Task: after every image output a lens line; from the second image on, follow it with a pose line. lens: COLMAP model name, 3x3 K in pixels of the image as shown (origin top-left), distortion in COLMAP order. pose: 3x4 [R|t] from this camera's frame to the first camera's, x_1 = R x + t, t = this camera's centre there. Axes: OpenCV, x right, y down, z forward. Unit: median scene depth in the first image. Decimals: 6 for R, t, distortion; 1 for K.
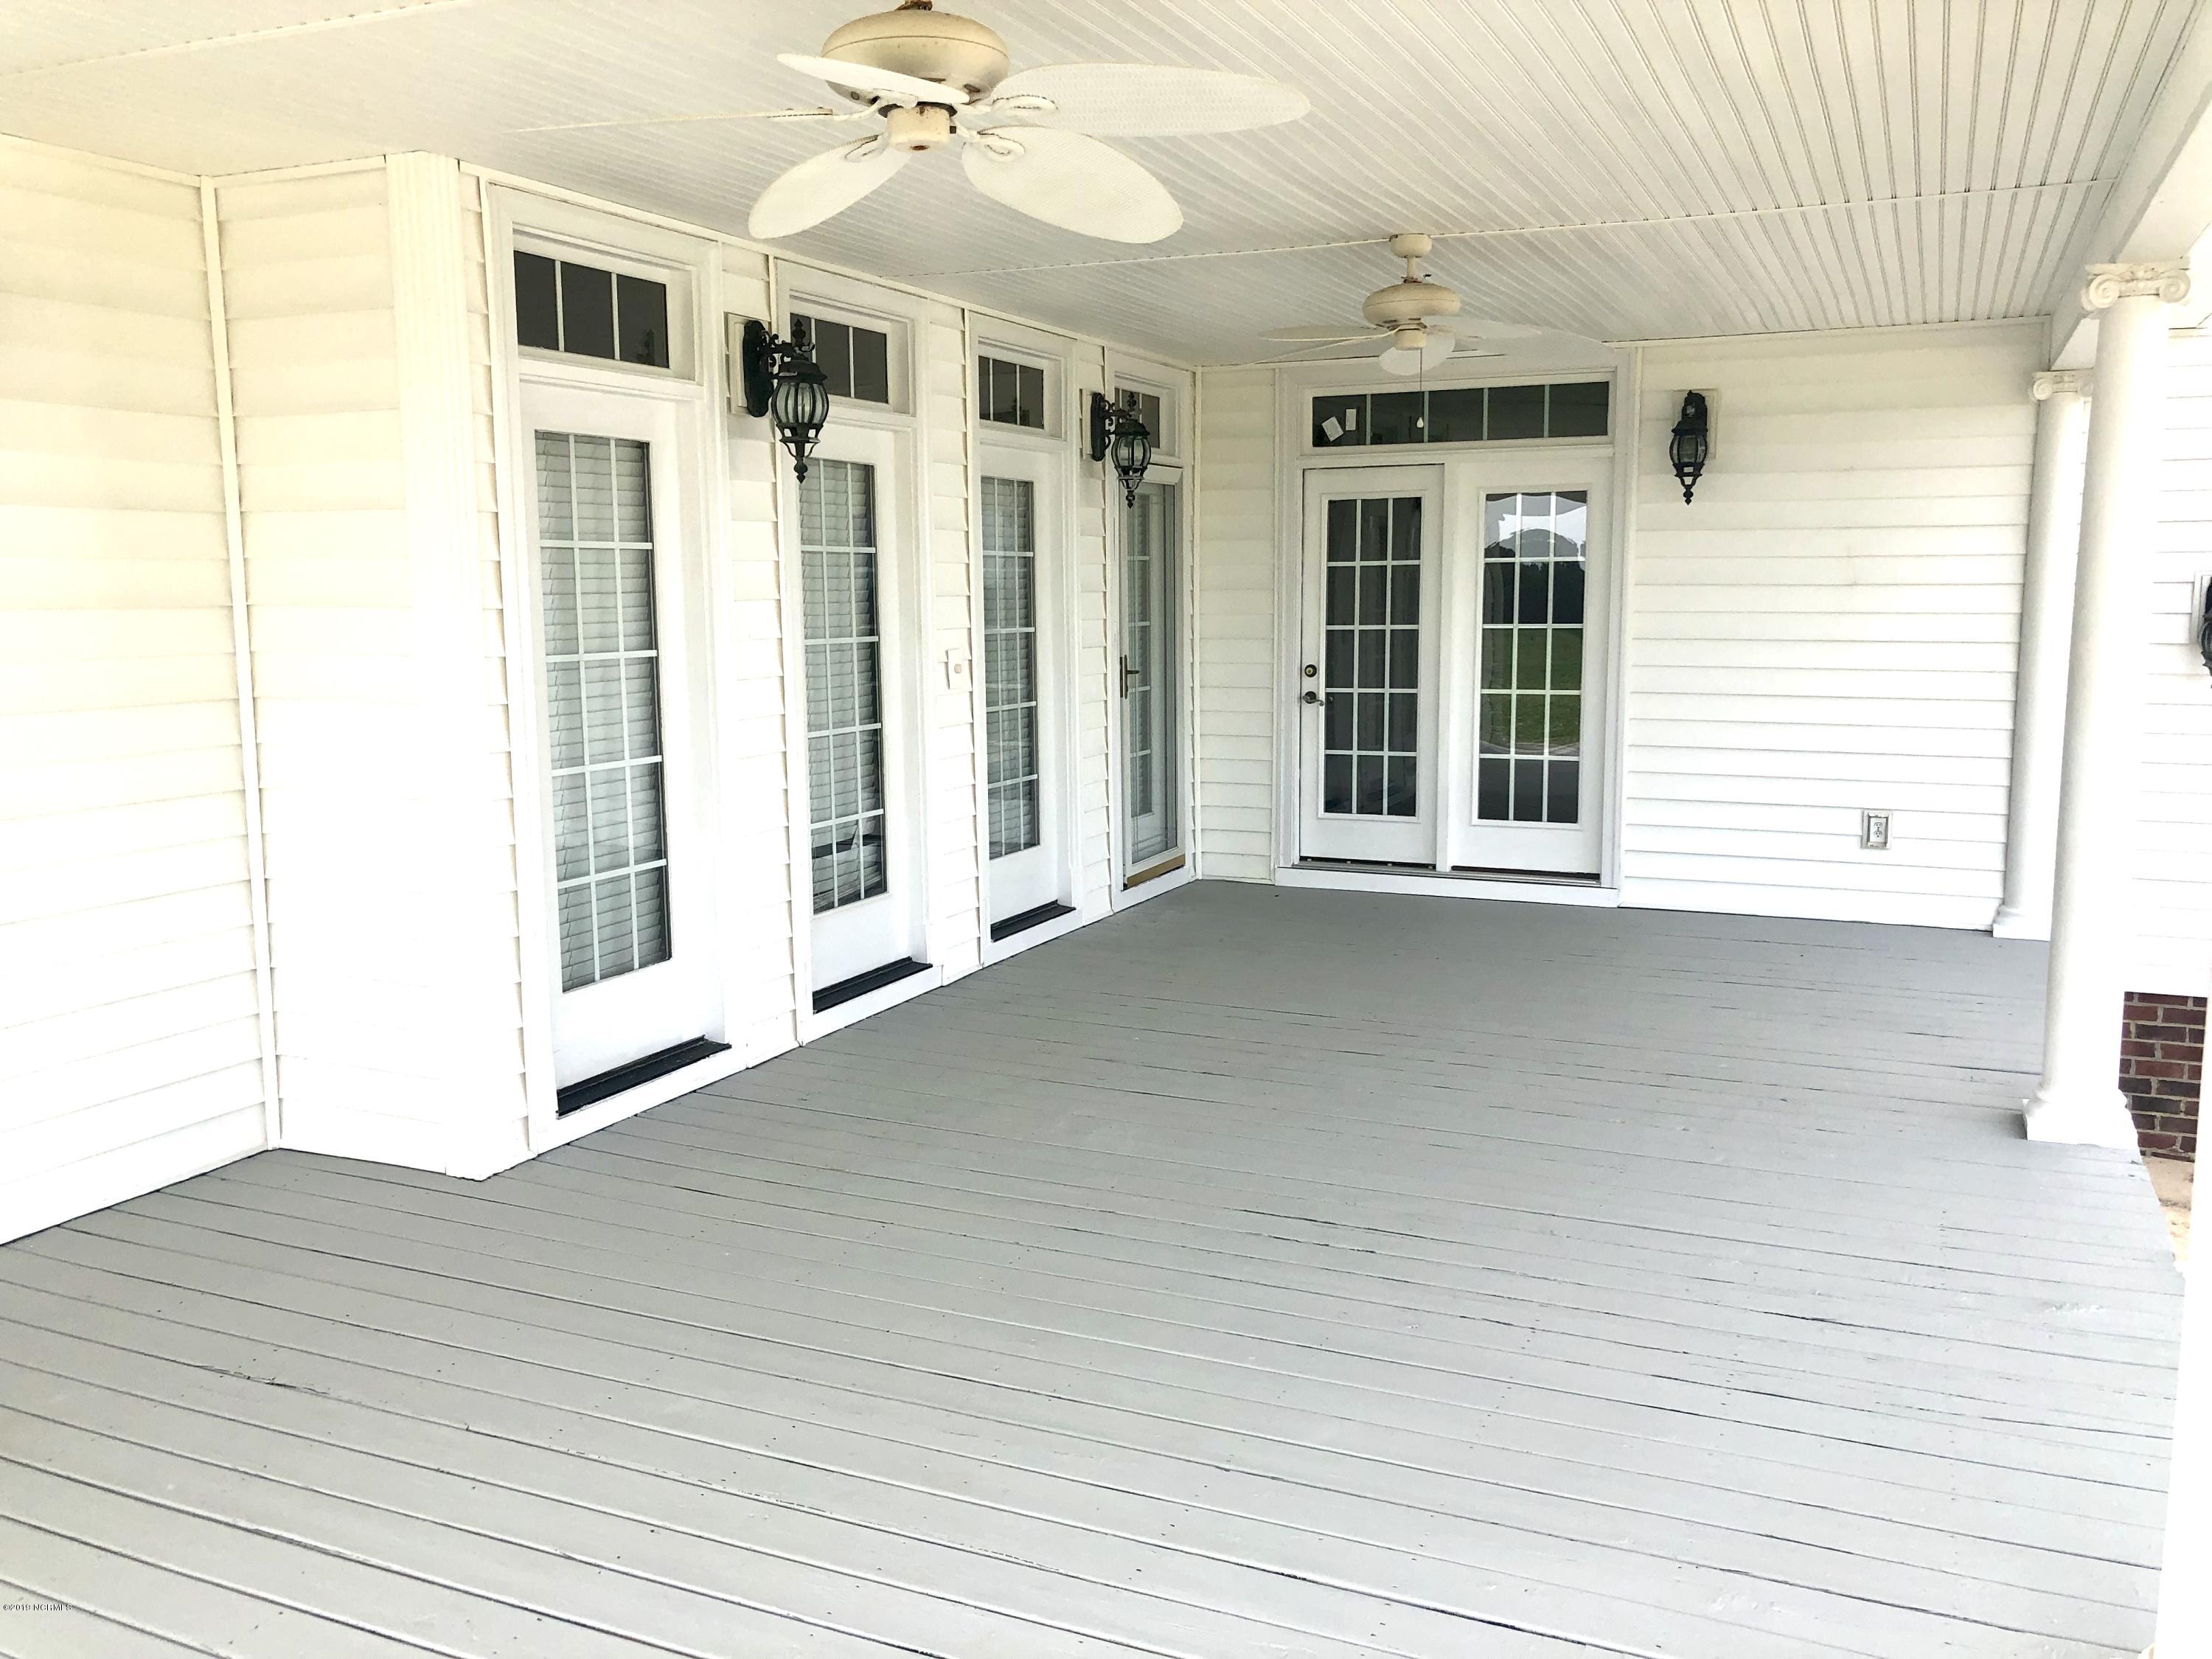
lens RADIAL K [[1815.7, 0, 1106.5], [0, 1815.7, 831.3], [0, 0, 1]] dist [0.043415, -0.035867]
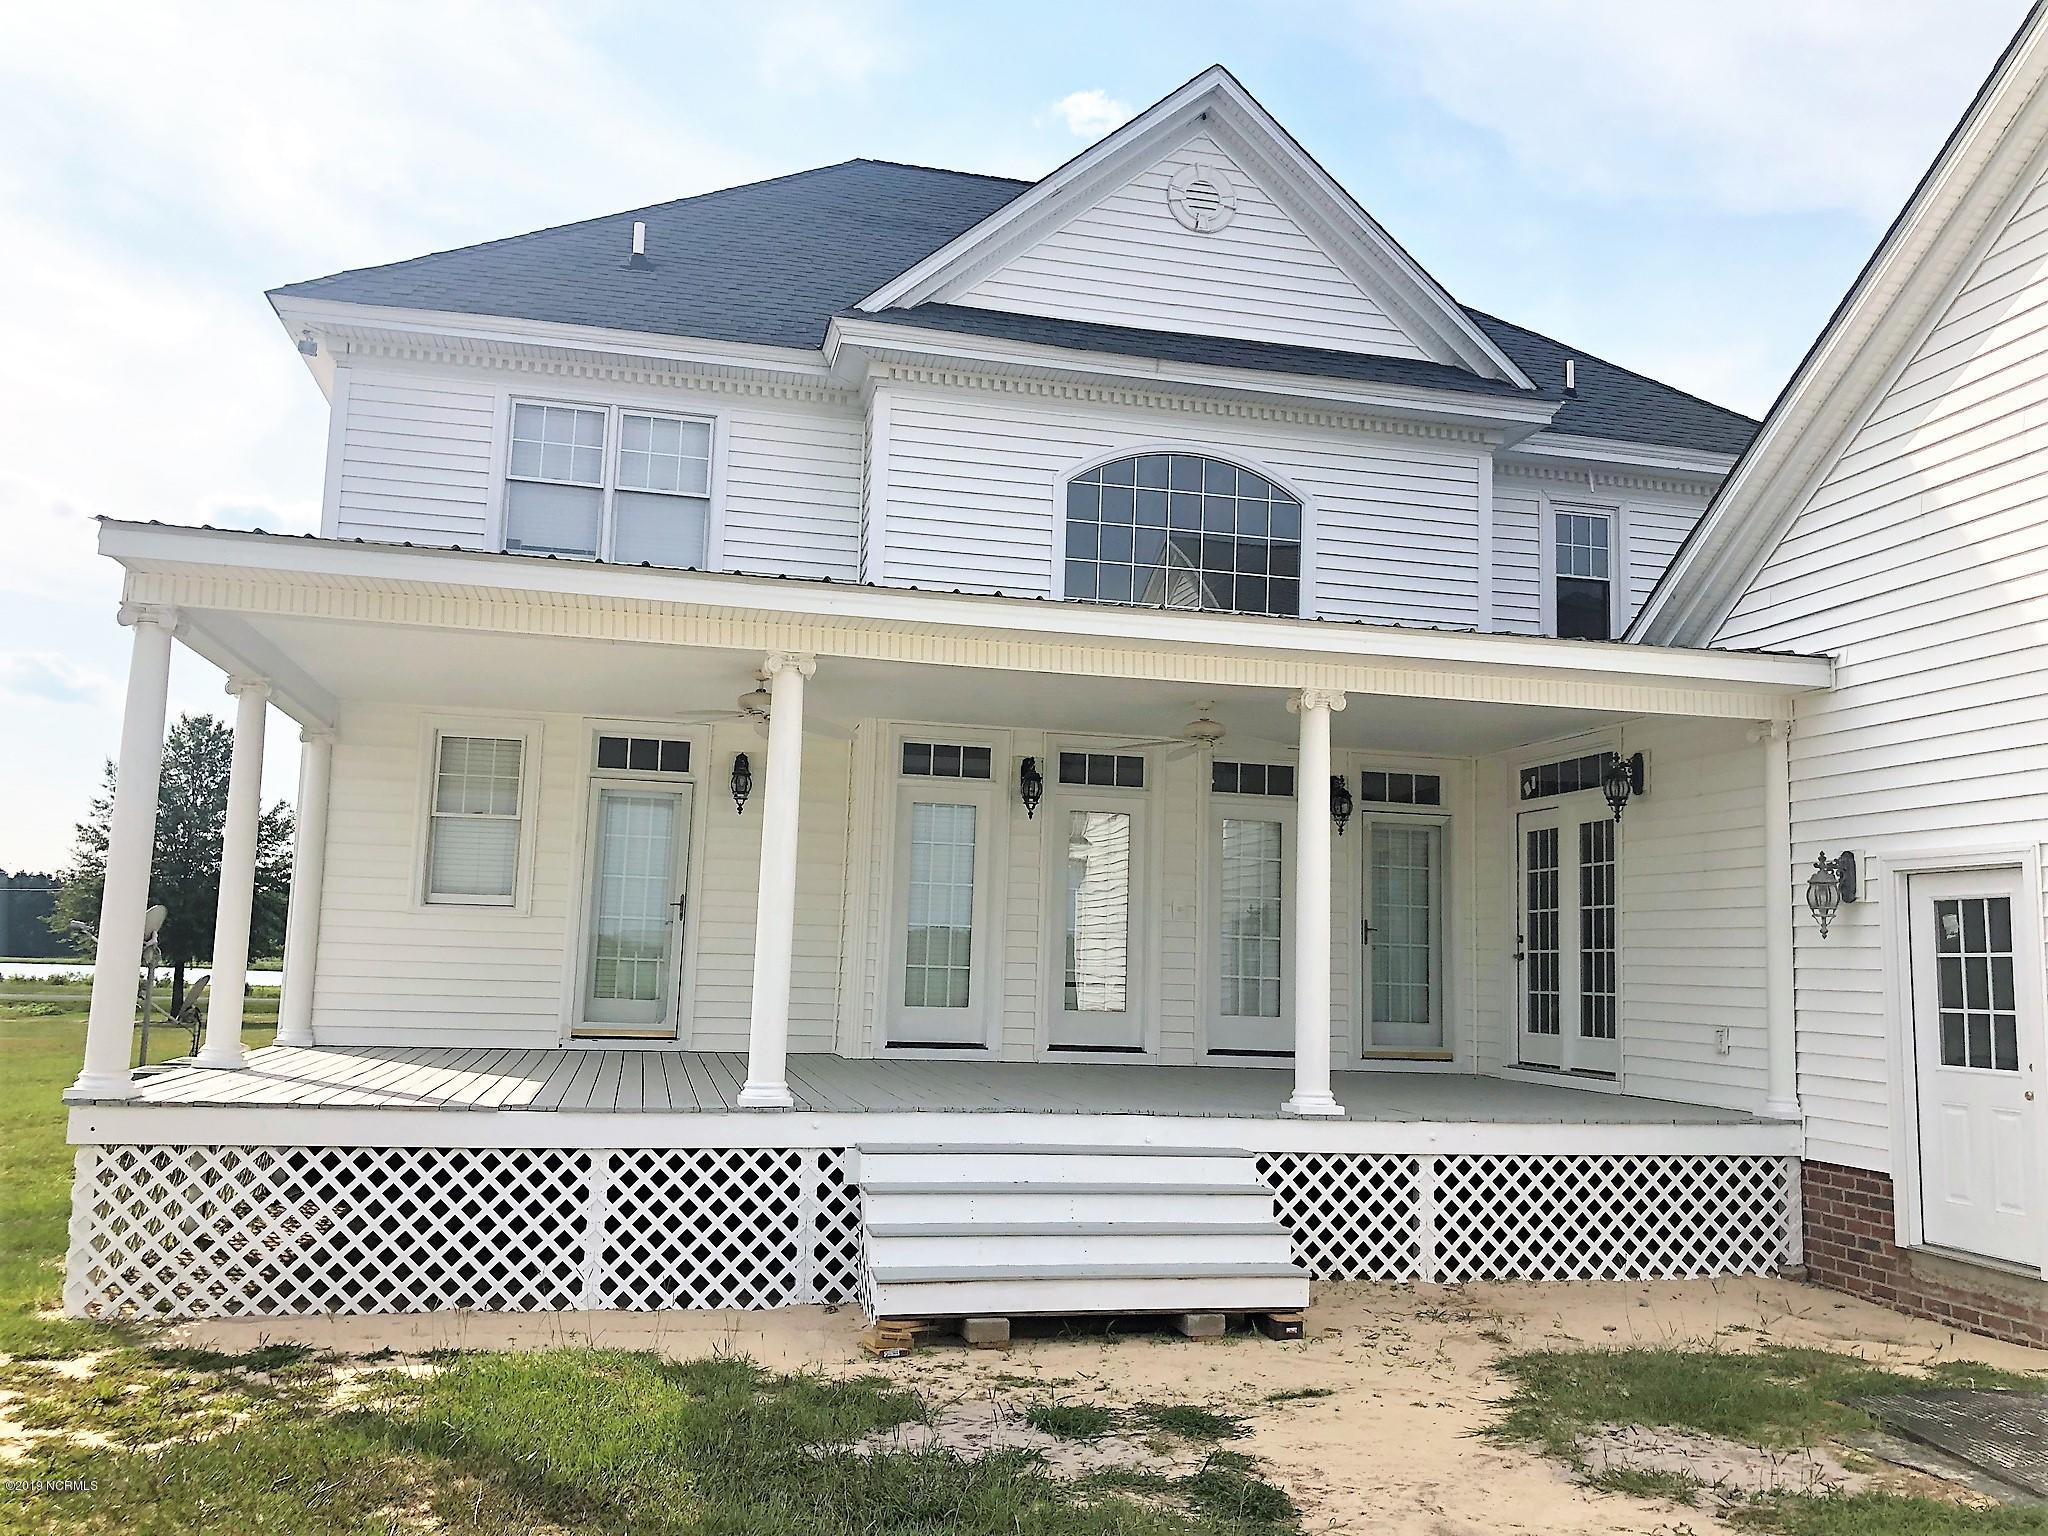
lens RADIAL K [[1681.1, 0, 1024.8], [0, 1681.1, 762.2], [0, 0, 1]] dist [0.043415, -0.035867]
pose [[0.605746, -0.071255, -0.792461, 1.039923], [-0.147035, 0.968803, -0.199502, 0.119014], [0.781954, 0.237367, 0.576372, -0.211374]]
